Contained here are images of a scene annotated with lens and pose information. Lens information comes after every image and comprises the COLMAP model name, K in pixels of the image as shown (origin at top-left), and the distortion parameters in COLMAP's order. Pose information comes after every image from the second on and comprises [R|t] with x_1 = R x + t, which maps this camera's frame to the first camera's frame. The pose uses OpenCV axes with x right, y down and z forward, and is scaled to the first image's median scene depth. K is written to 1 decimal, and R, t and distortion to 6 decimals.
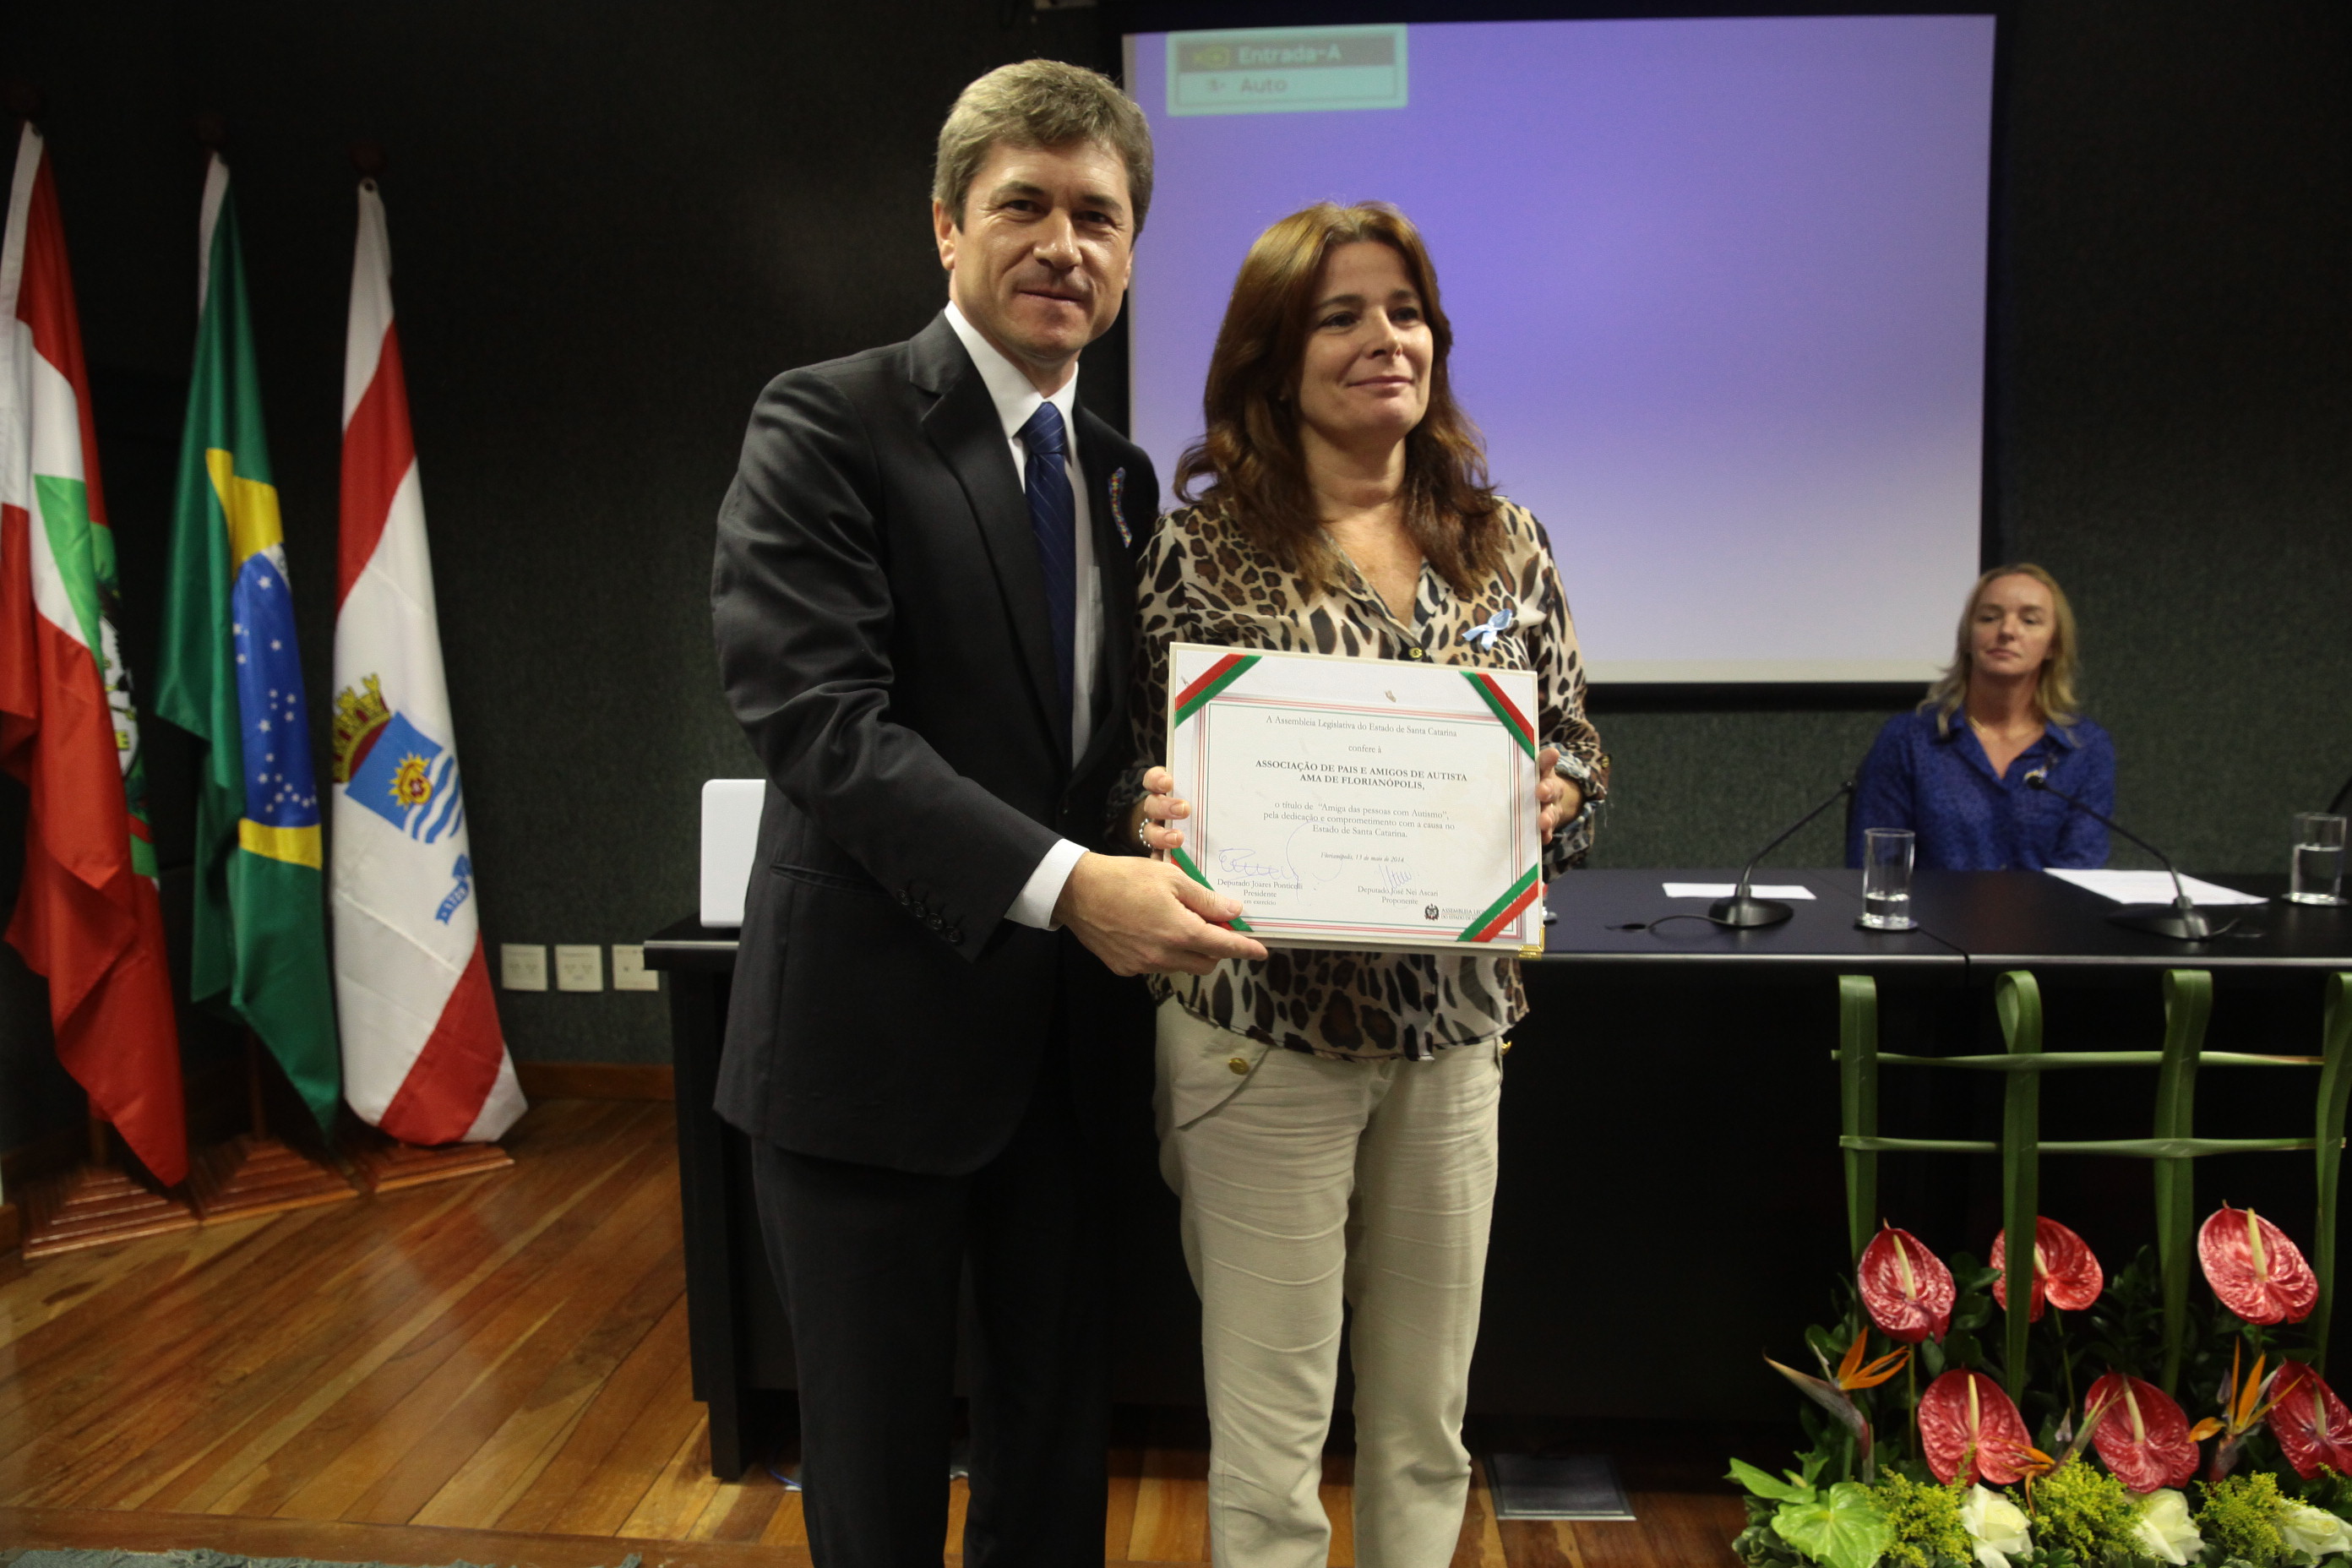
lens RADIAL K [[1602.7, 0, 1176.0], [0, 1602.7, 784.0], [0, 0, 1]] dist [-0.112093, 0.084055]
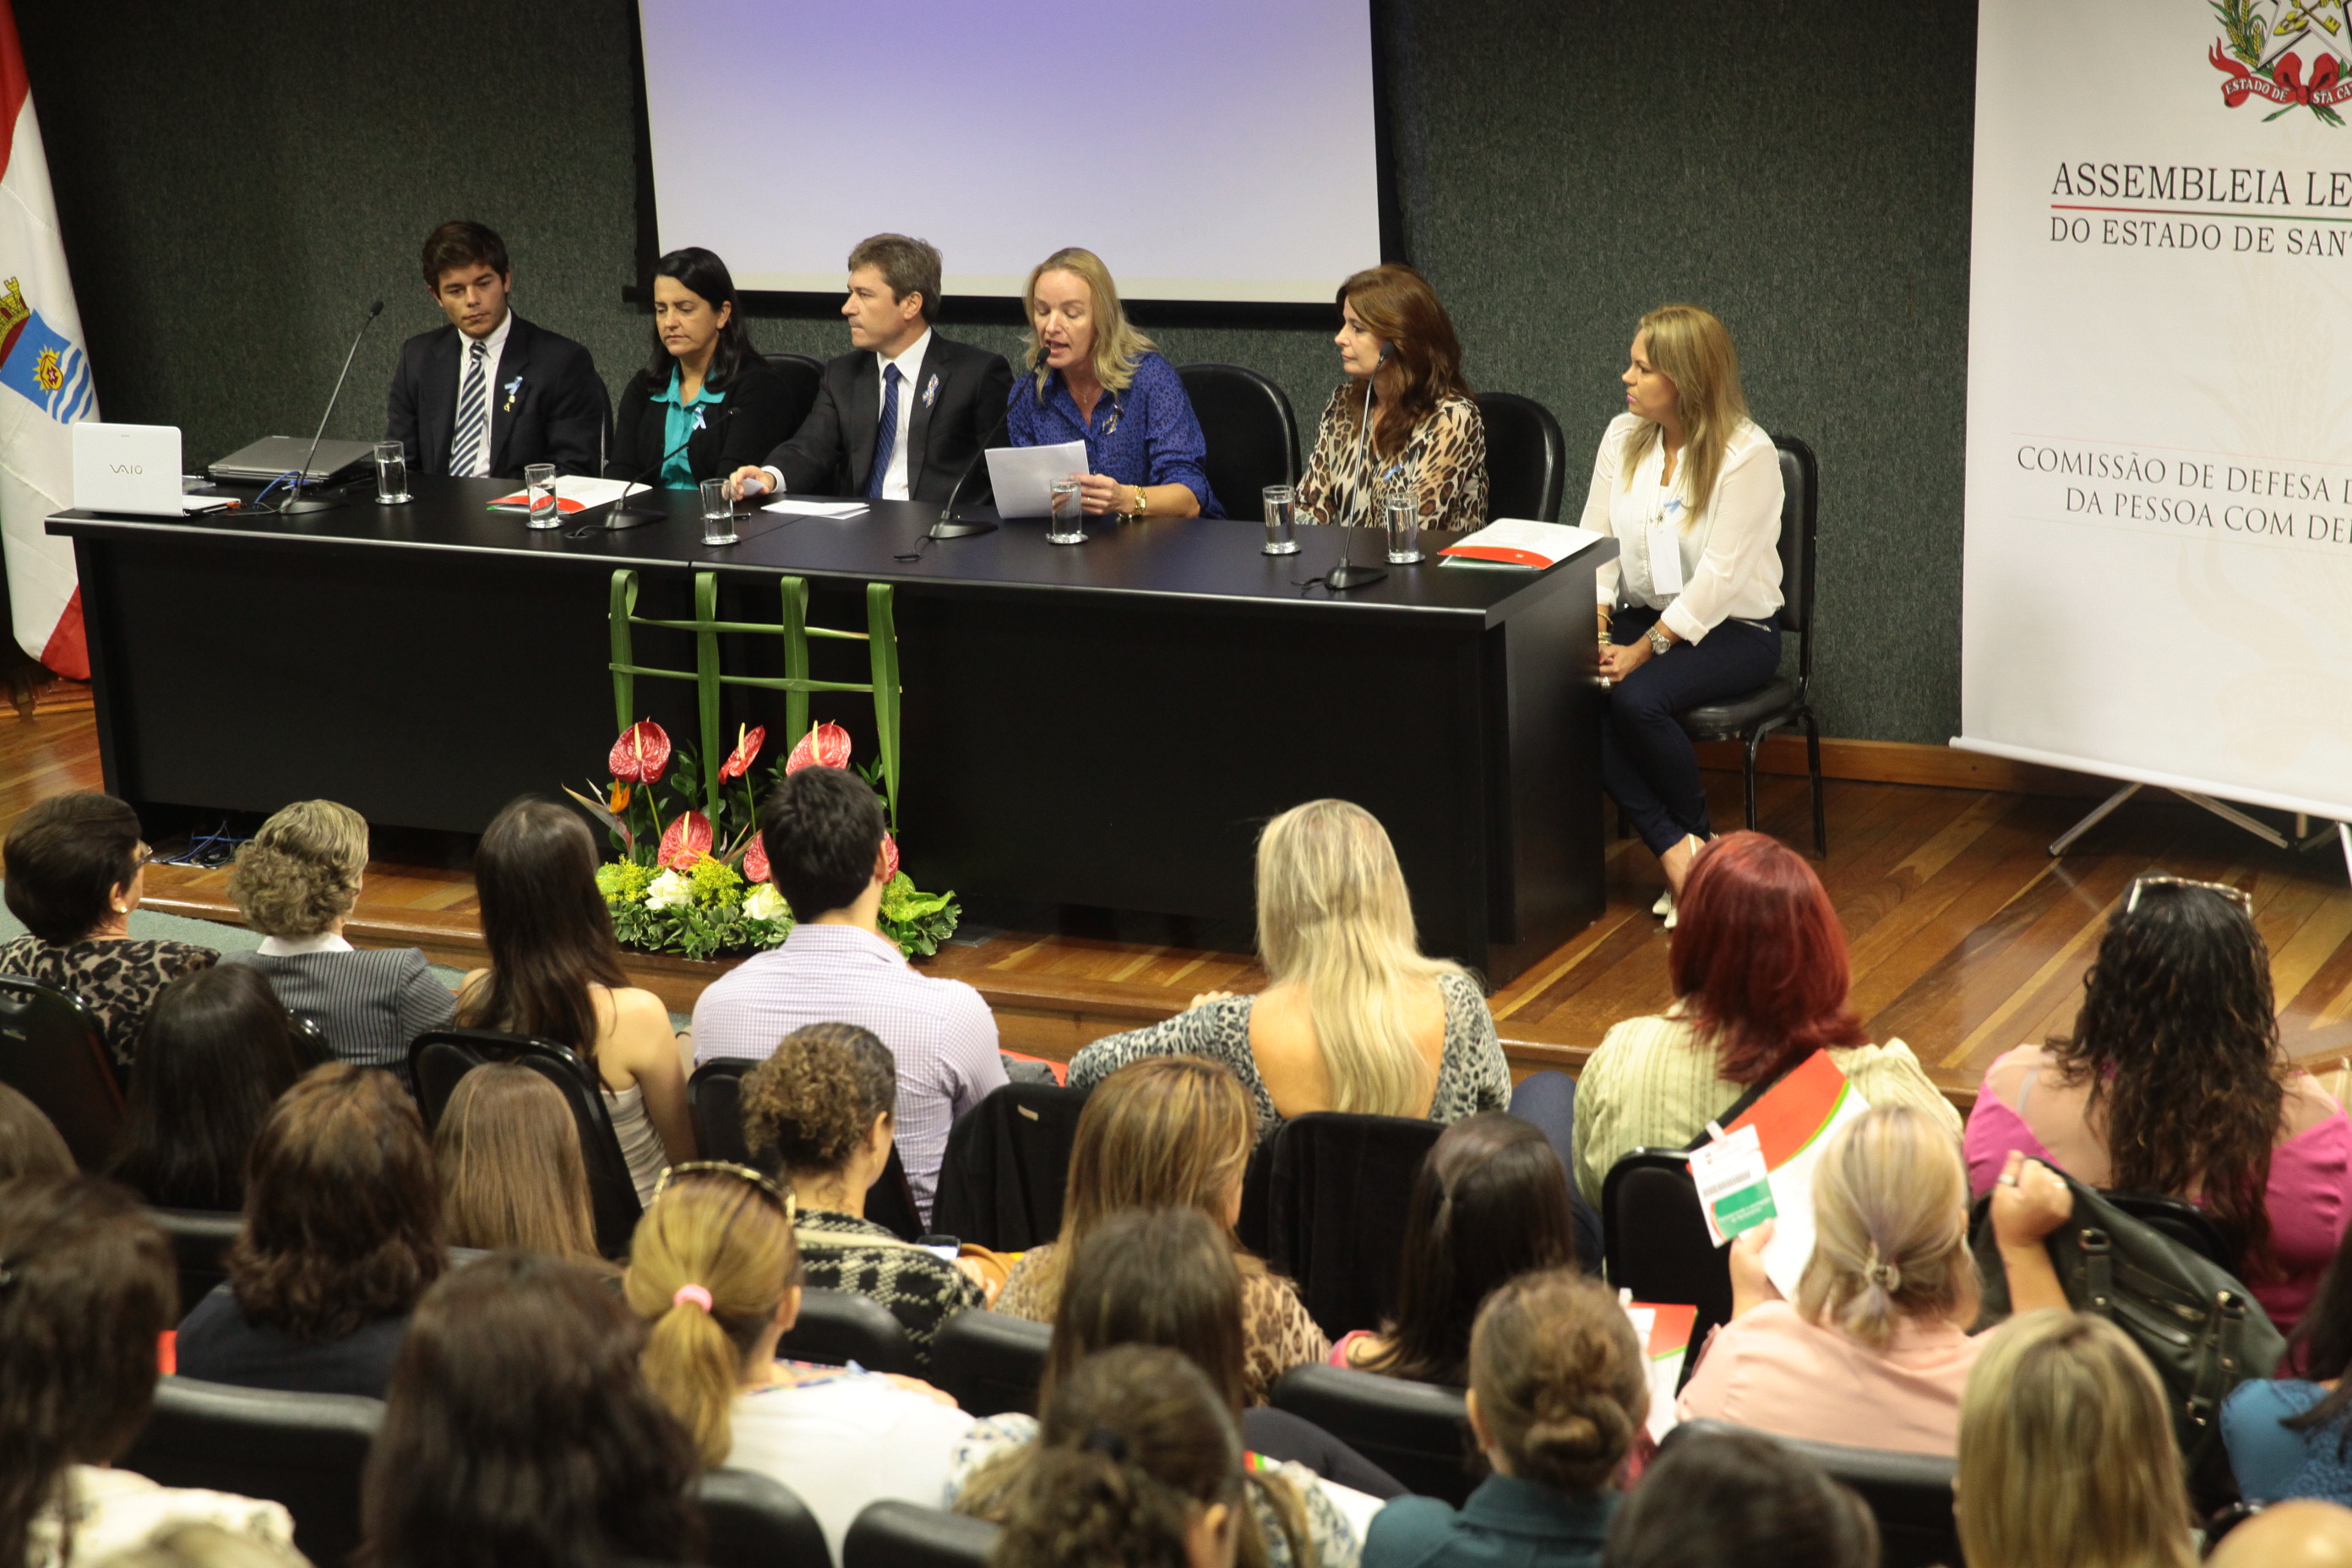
lens RADIAL K [[4356.6, 0, 1176.0], [0, 4356.6, 784.0], [0, 0, 1]] dist [0.222122, 0.059727]
pose [[0.921584, 0.060745, -0.383396, 1.706106], [0.003312, 0.986413, 0.164248, -0.256462], [0.388164, -0.152638, 0.908862, -1.872171]]
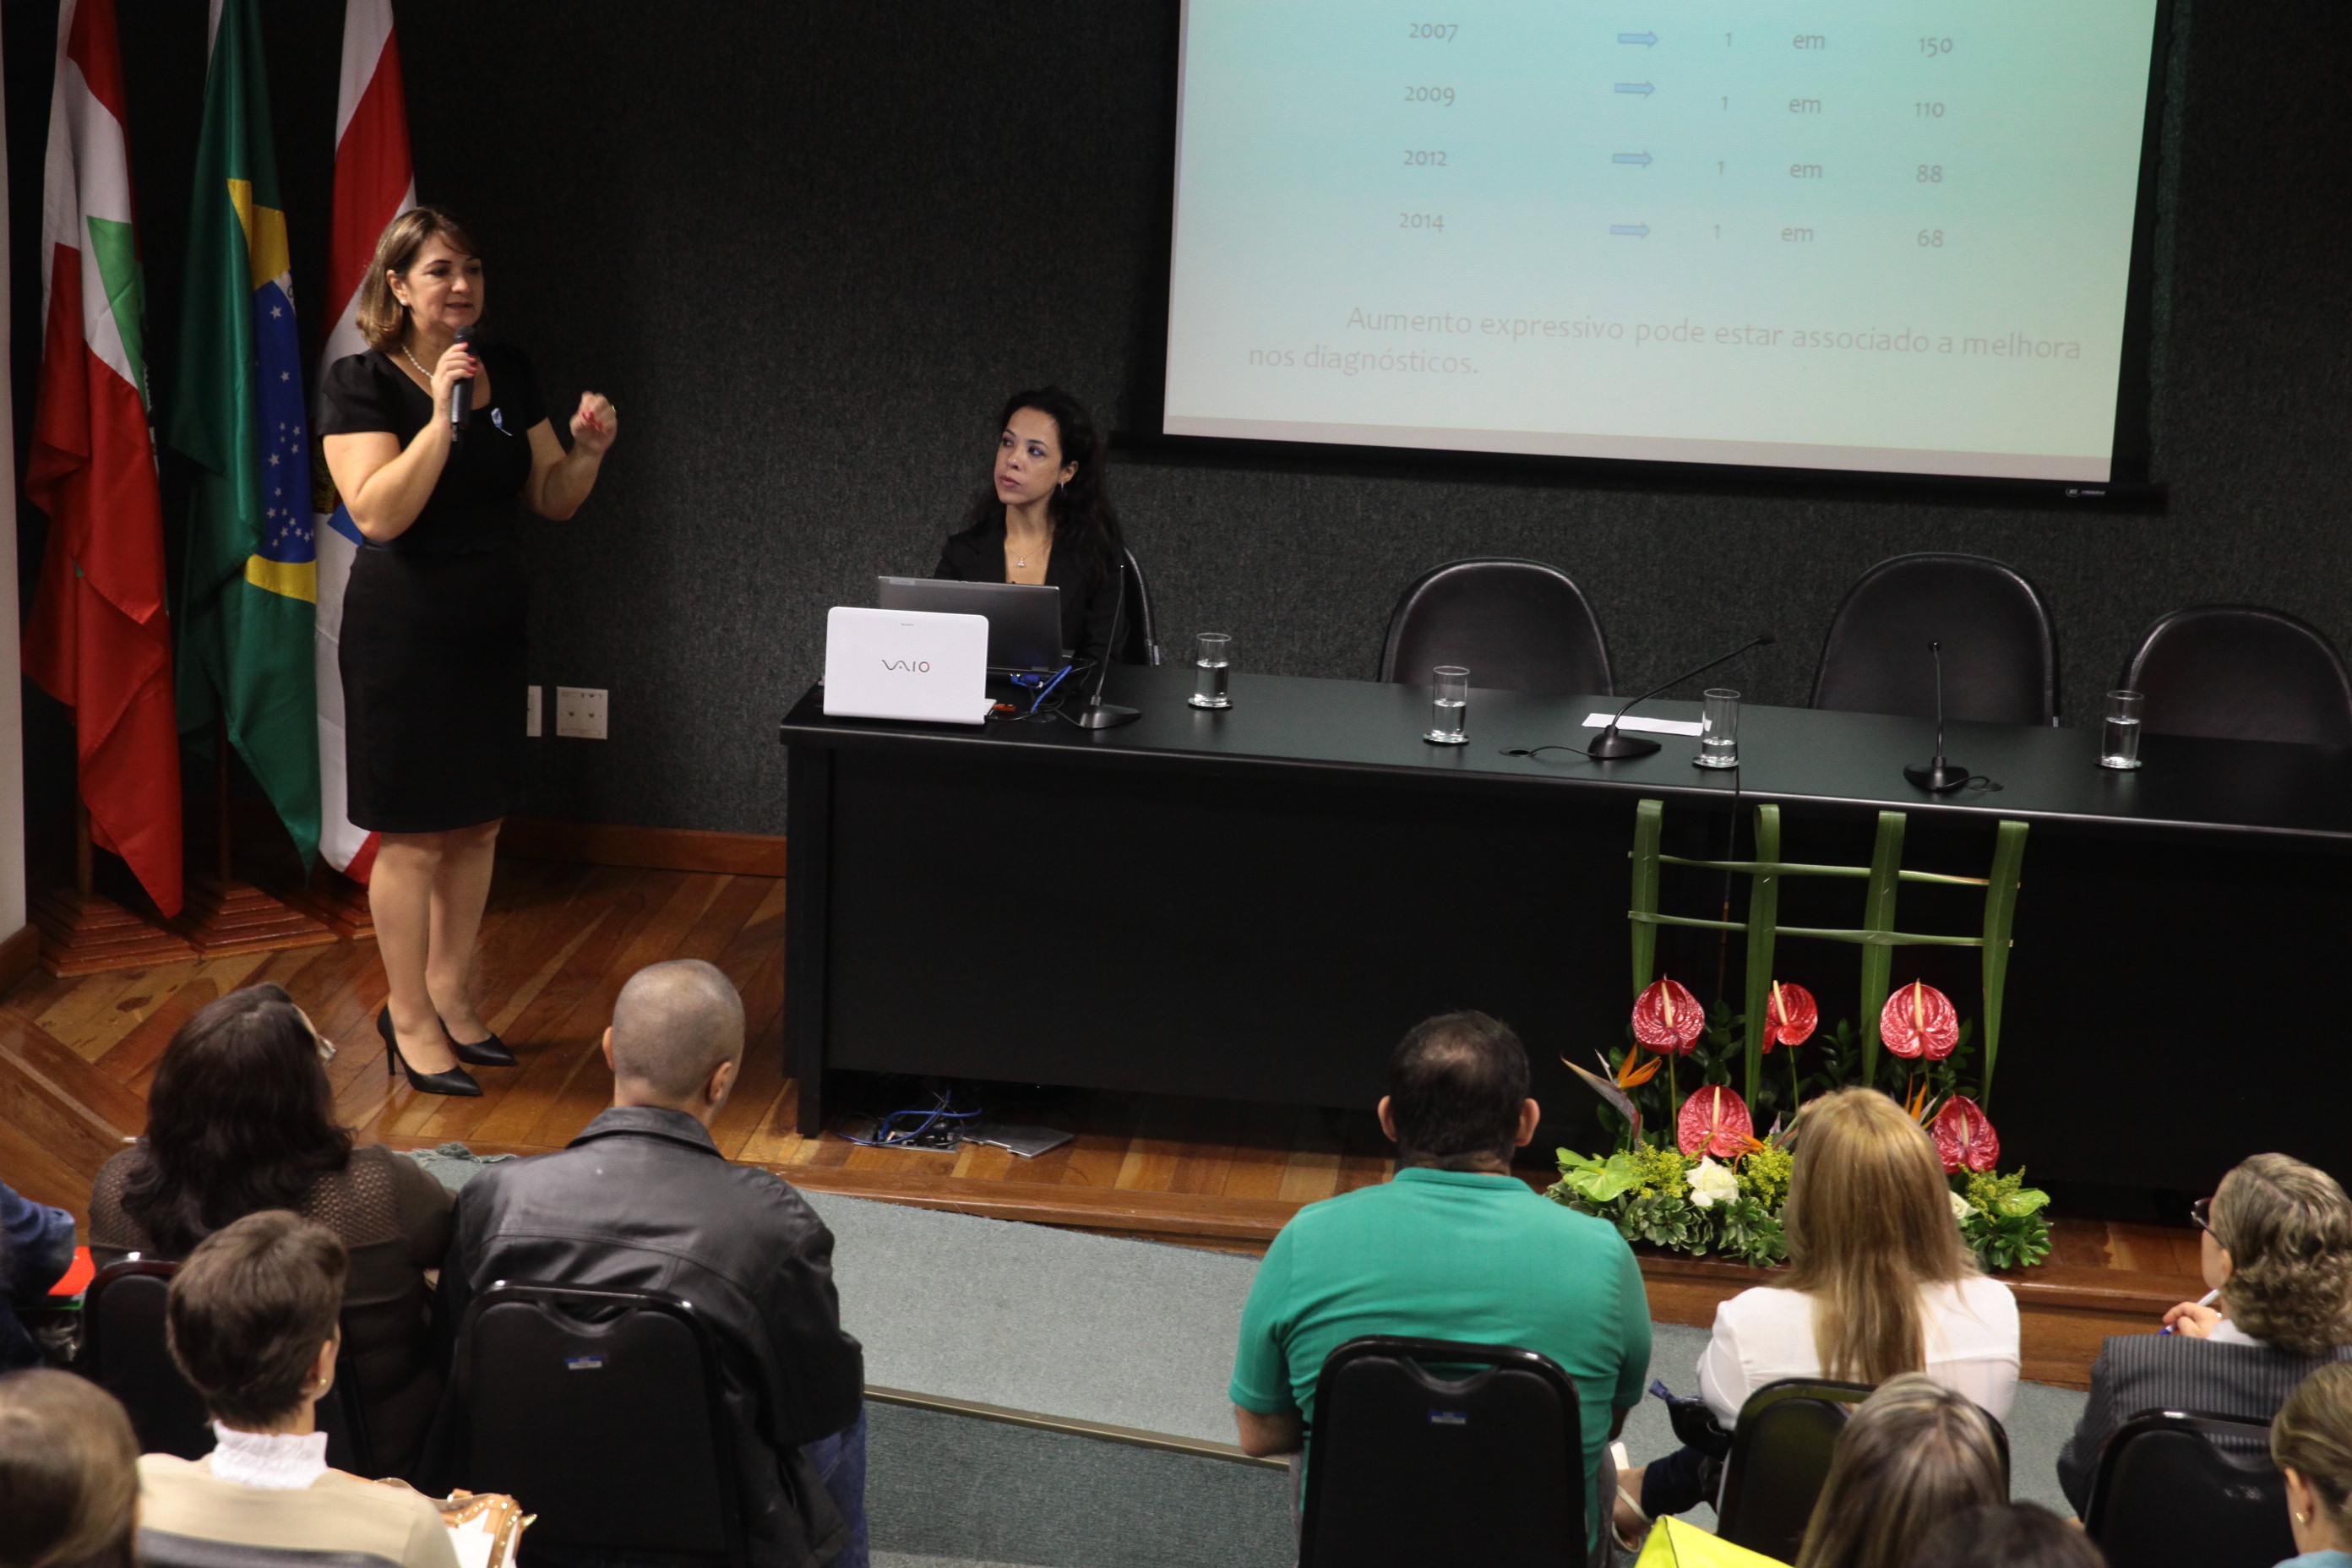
lens RADIAL K [[4356.6, 0, 1176.0], [0, 4356.6, 784.0], [0, 0, 1]] dist [0.222122, 0.059727]
pose [[0.997978, 0.055945, -0.030164, 0.076759], [-0.051117, 0.988521, 0.142175, -0.261723], [0.037772, -0.140346, 0.989382, -1.770334]]
